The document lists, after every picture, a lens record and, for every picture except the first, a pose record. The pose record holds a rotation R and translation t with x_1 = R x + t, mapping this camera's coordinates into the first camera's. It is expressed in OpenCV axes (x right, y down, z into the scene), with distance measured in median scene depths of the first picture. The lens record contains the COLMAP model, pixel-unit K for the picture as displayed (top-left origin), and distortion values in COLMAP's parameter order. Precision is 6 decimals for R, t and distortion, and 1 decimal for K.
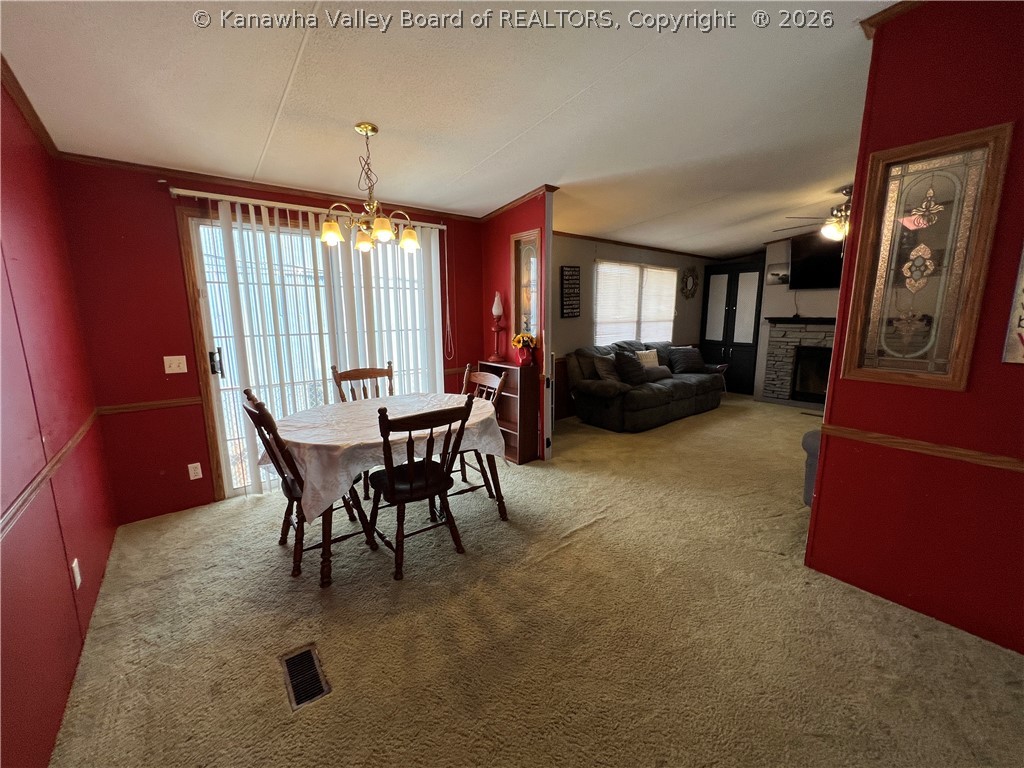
lens RADIAL K [[406.7, 0, 511.9], [0, 406.7, 383.4], [0, 0, 1]] dist [-0.002822, -0.000057]
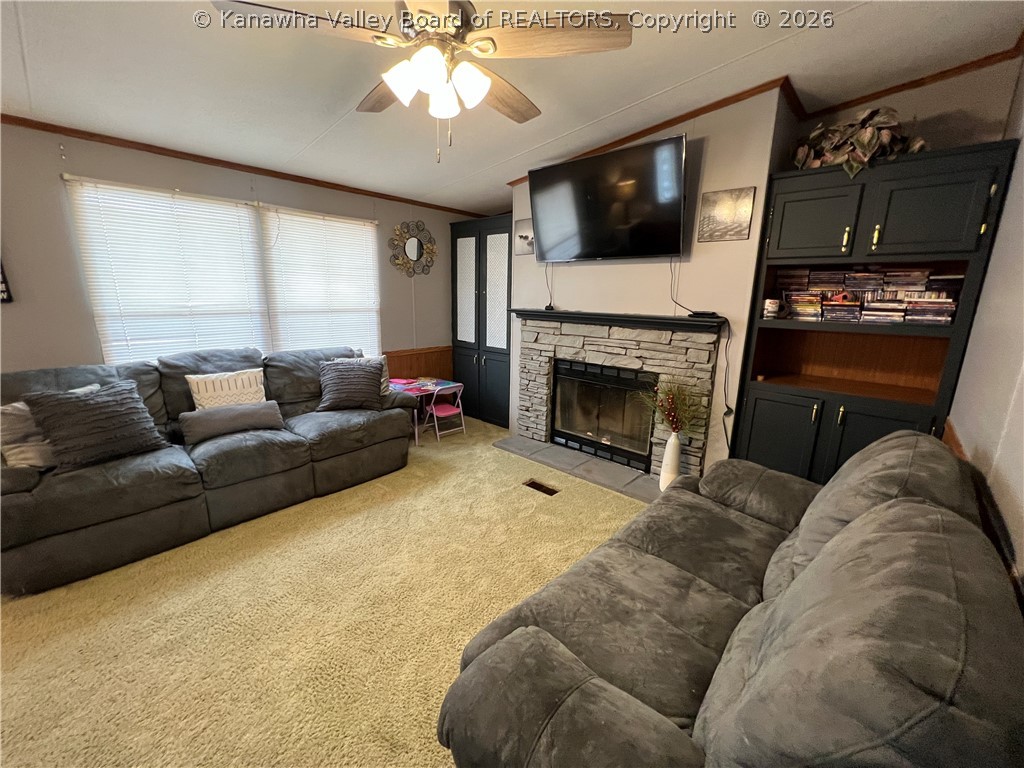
lens RADIAL K [[406.7, 0, 513.4], [0, 406.7, 384.5], [0, 0, 1]] dist [-0.002822, -0.000057]
pose [[0.988515, -0.007865, 0.150918, 0.541504], [-0.000510, 0.998465, 0.055376, -0.084043], [-0.151122, -0.054817, 0.986994, 0.397883]]
